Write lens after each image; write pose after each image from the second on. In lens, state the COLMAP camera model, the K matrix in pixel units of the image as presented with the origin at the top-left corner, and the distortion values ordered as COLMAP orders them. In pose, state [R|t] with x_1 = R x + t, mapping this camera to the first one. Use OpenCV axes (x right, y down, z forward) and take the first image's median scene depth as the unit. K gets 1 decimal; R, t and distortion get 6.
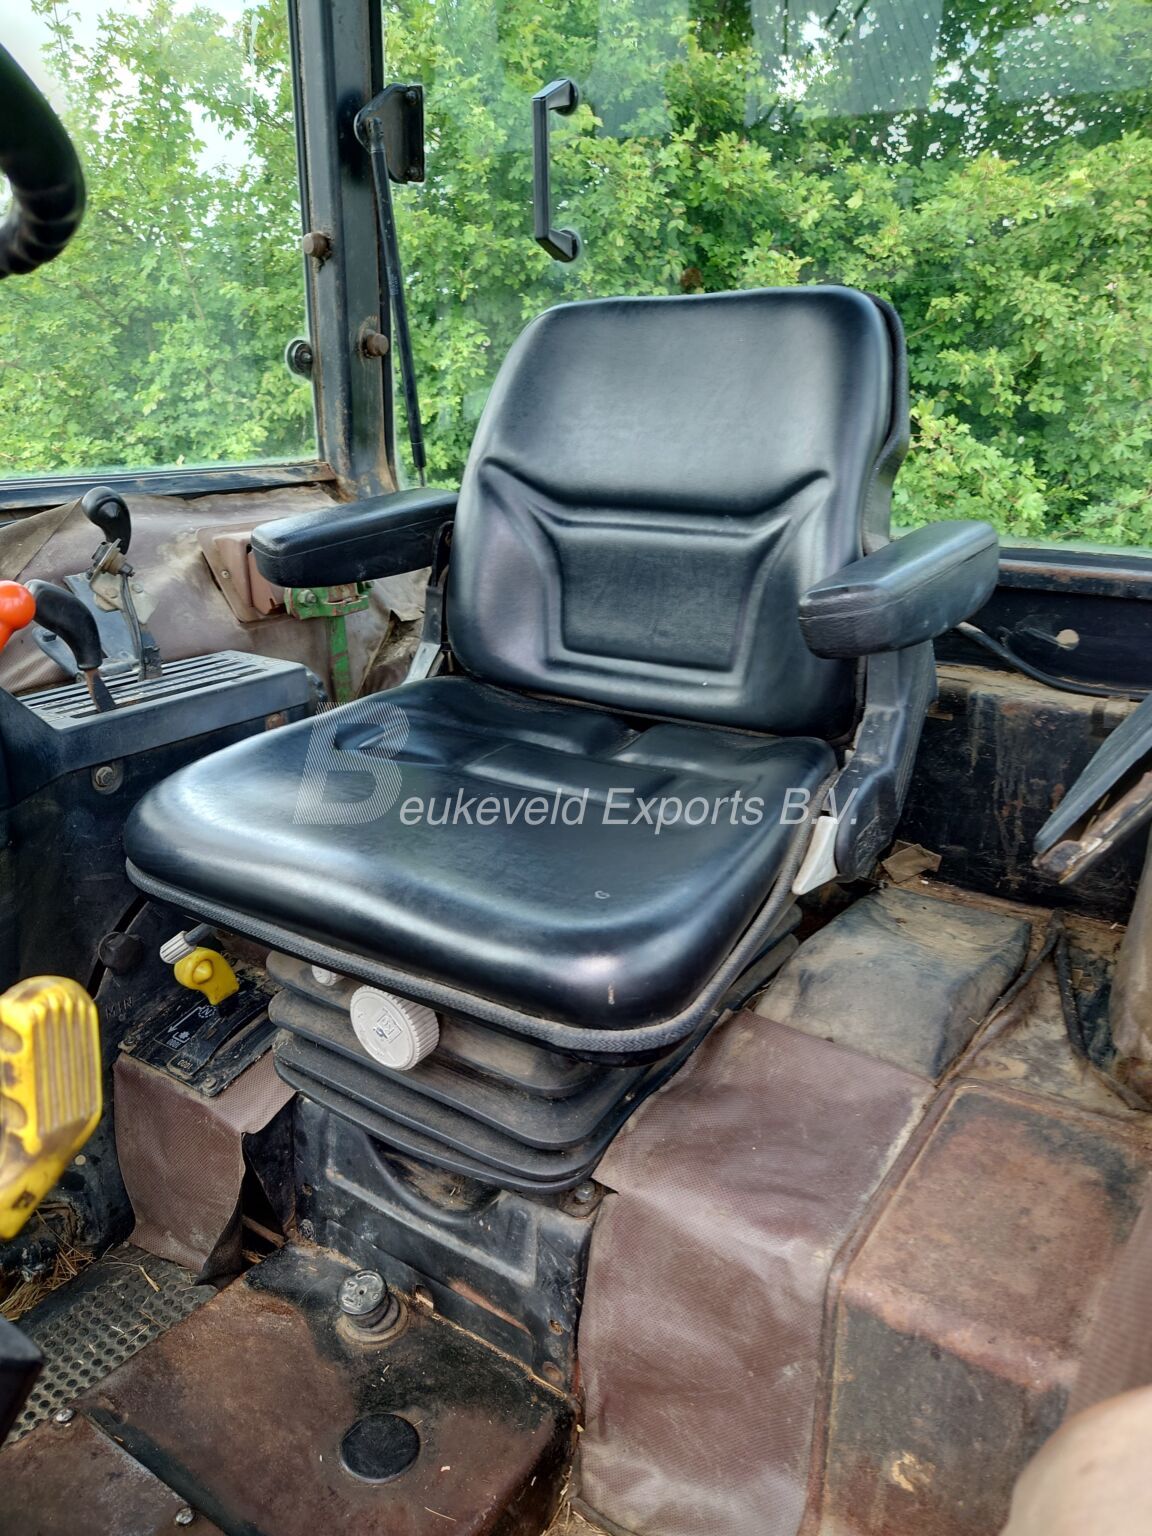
lens RADIAL K [[1047.8, 0, 524.6], [0, 1047.8, 769.4], [0, 0, 1]] dist [-0.000280, -0.000533]
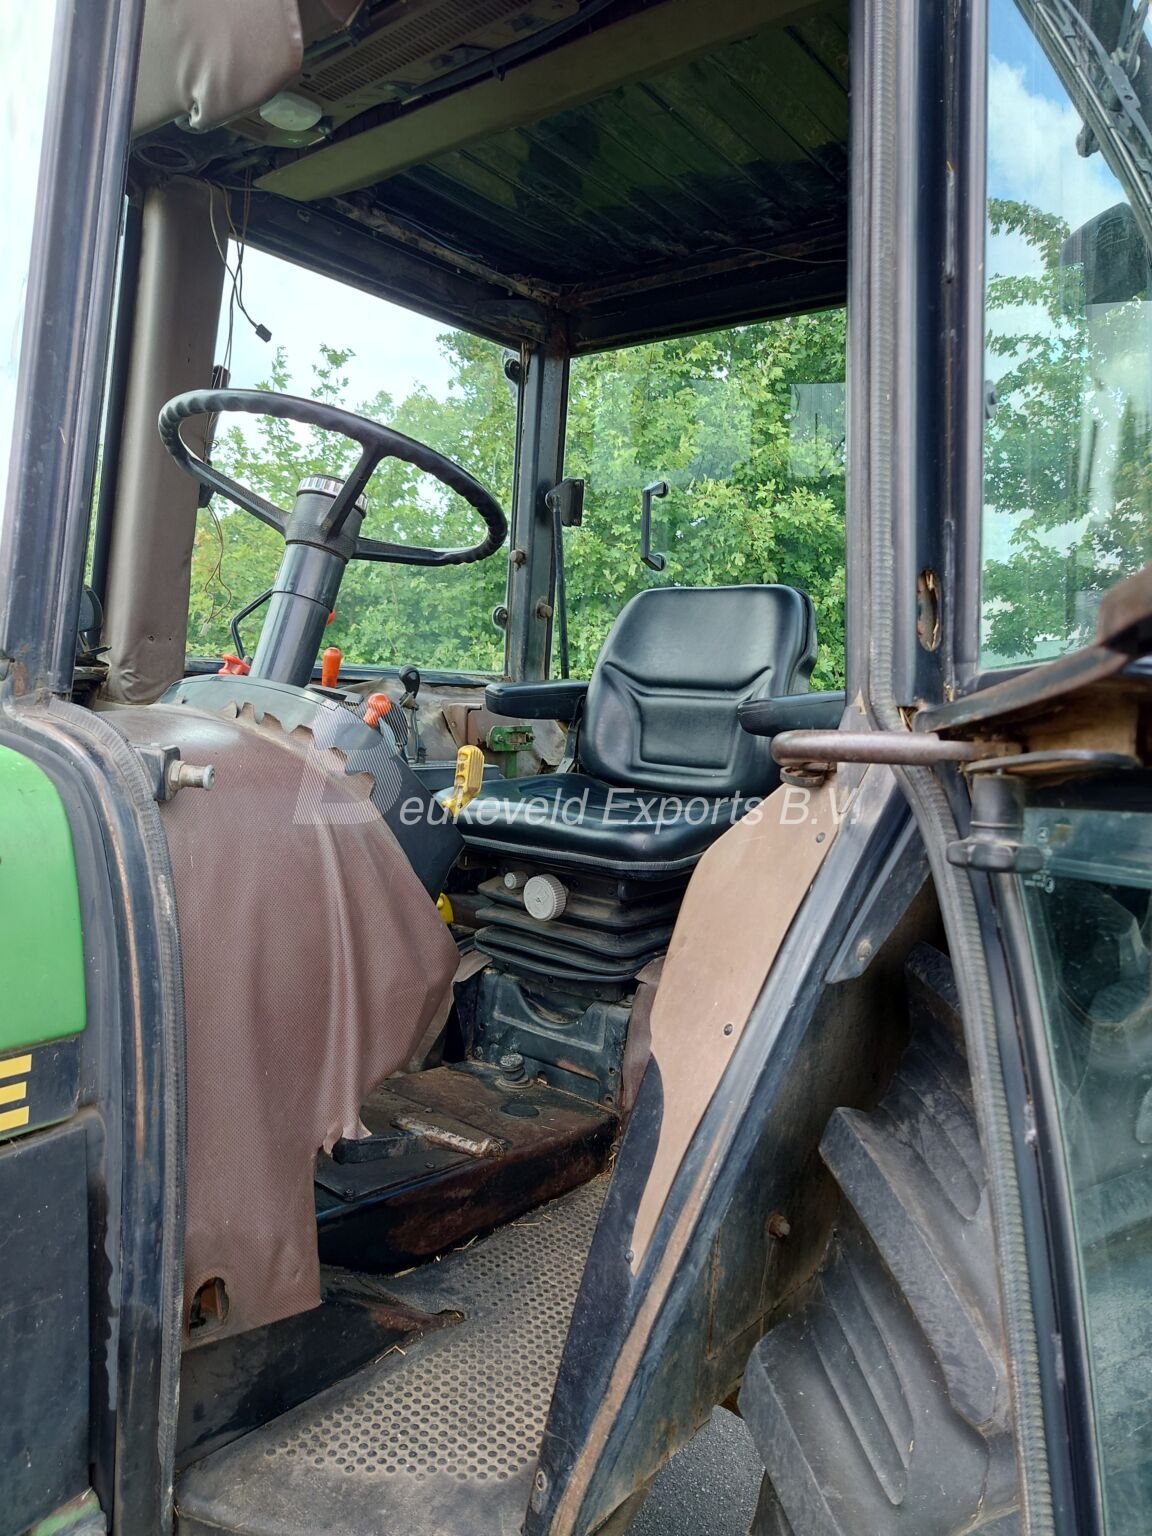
lens RADIAL K [[1047.8, 0, 524.6], [0, 1047.8, 769.4], [0, 0, 1]] dist [-0.000280, -0.000533]
pose [[0.992159, 0.059120, -0.110118, 0.036983], [-0.085888, 0.962571, -0.257062, 0.377785], [0.090799, 0.264504, 0.960100, -0.761782]]
